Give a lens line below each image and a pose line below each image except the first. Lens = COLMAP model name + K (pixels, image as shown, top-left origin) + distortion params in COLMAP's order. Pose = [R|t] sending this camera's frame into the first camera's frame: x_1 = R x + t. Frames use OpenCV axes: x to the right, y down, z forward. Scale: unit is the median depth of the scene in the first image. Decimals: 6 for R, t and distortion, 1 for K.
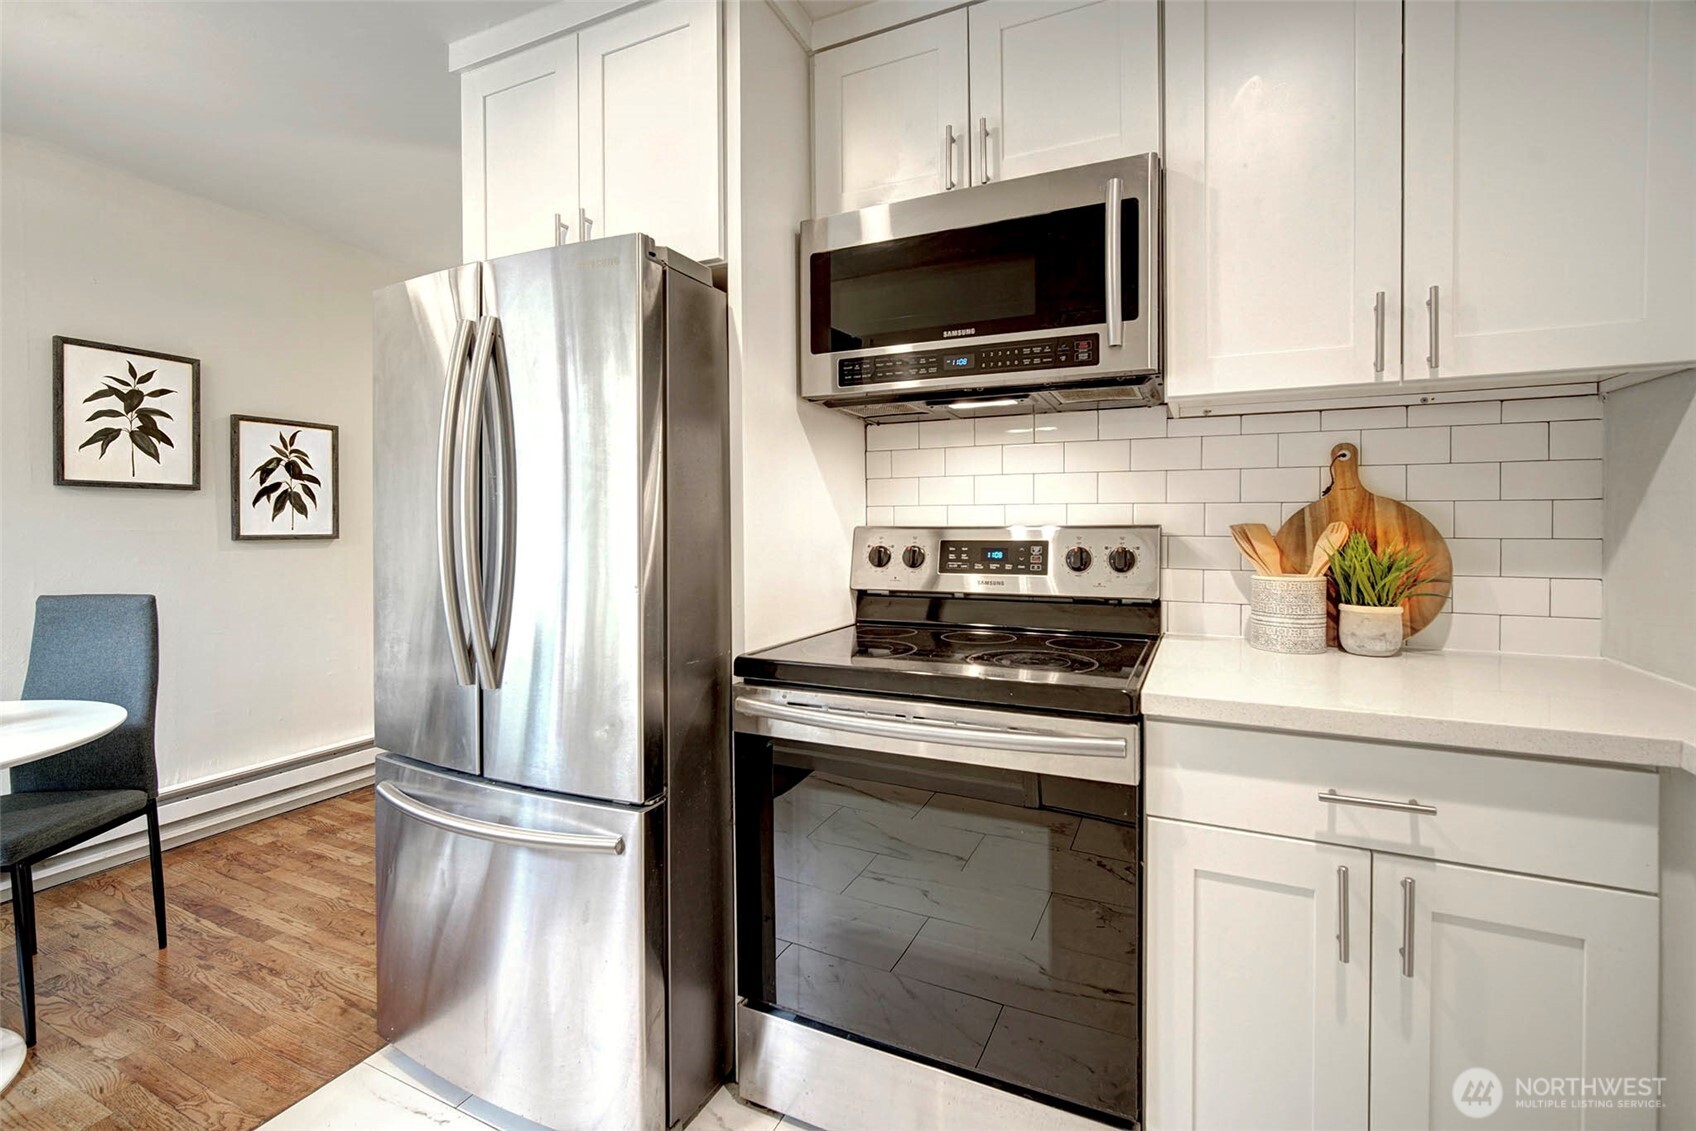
lens RADIAL K [[760.6, 0, 846.6], [0, 760.6, 536.4], [0, 0, 1]] dist [-0.000756, -0.000132]
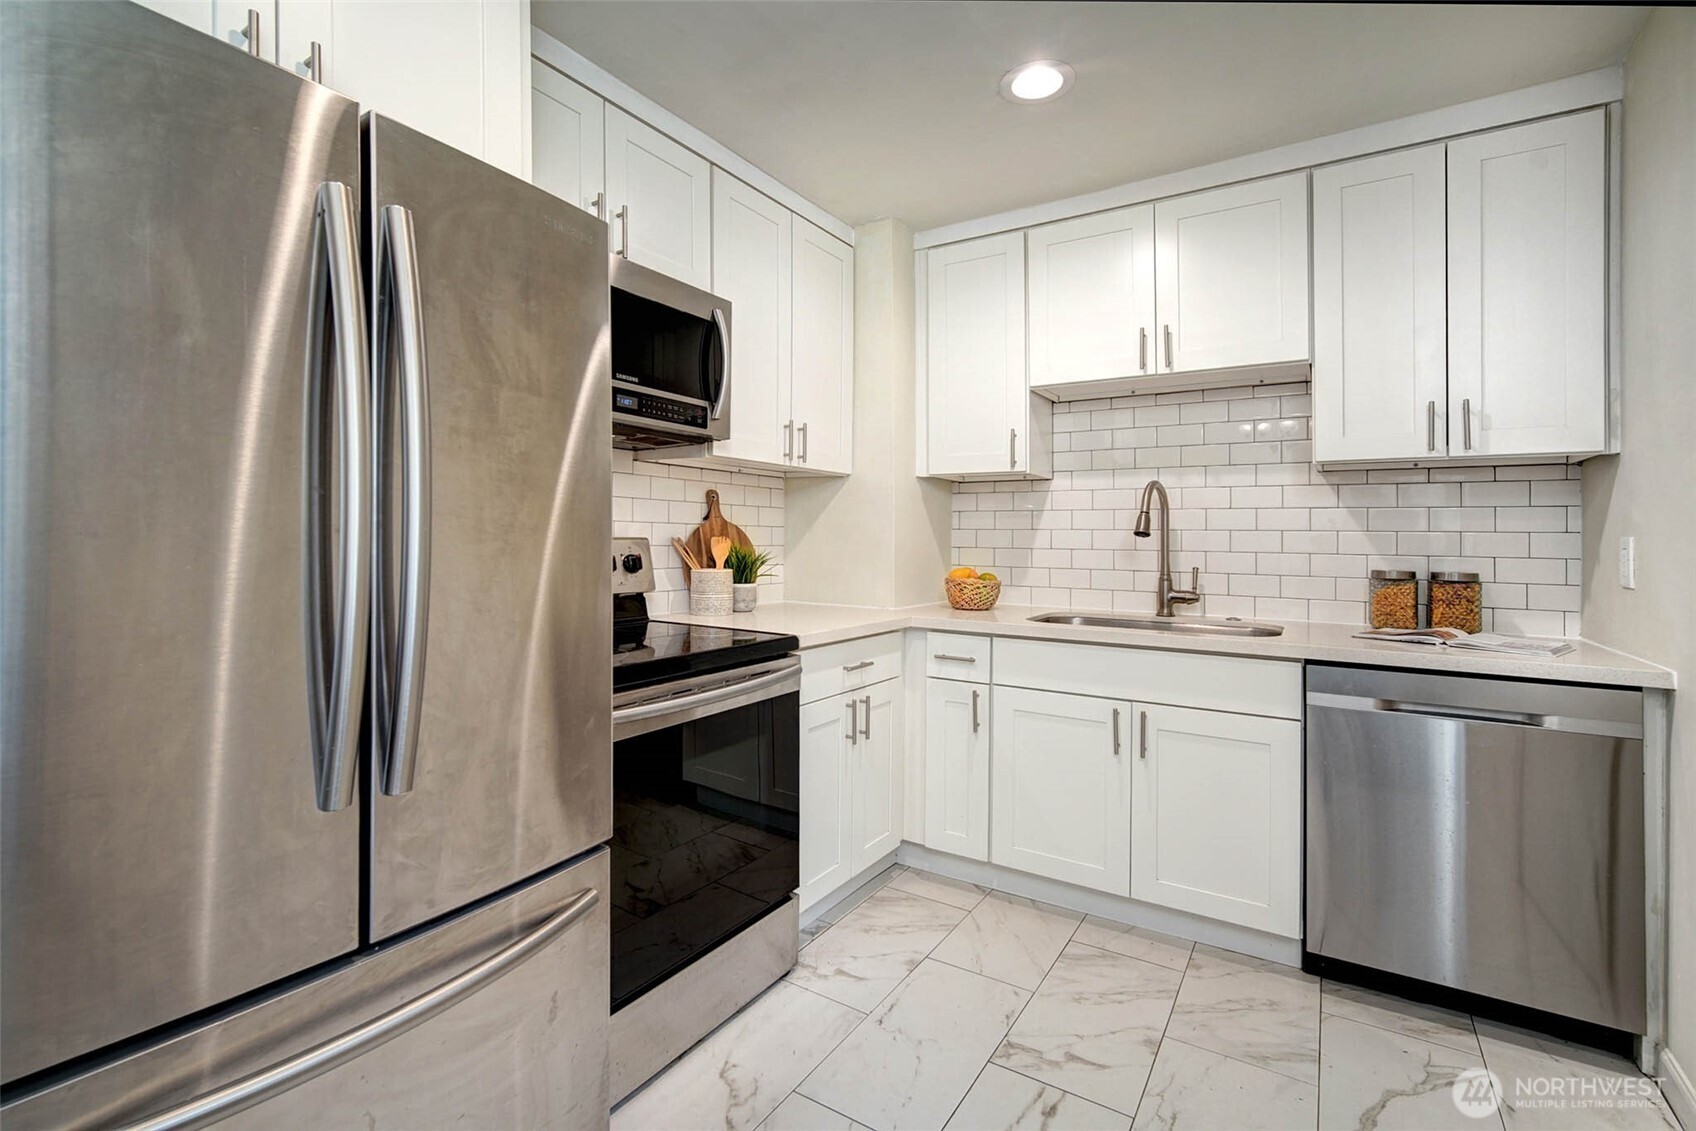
lens RADIAL K [[760.6, 0, 846.6], [0, 760.6, 536.4], [0, 0, 1]] dist [-0.000756, -0.000132]
pose [[0.118876, 0.005665, 0.992893, -1.047986], [0.005980, 0.999962, -0.006421, -0.007796], [-0.992891, 0.006700, 0.118838, 0.539330]]
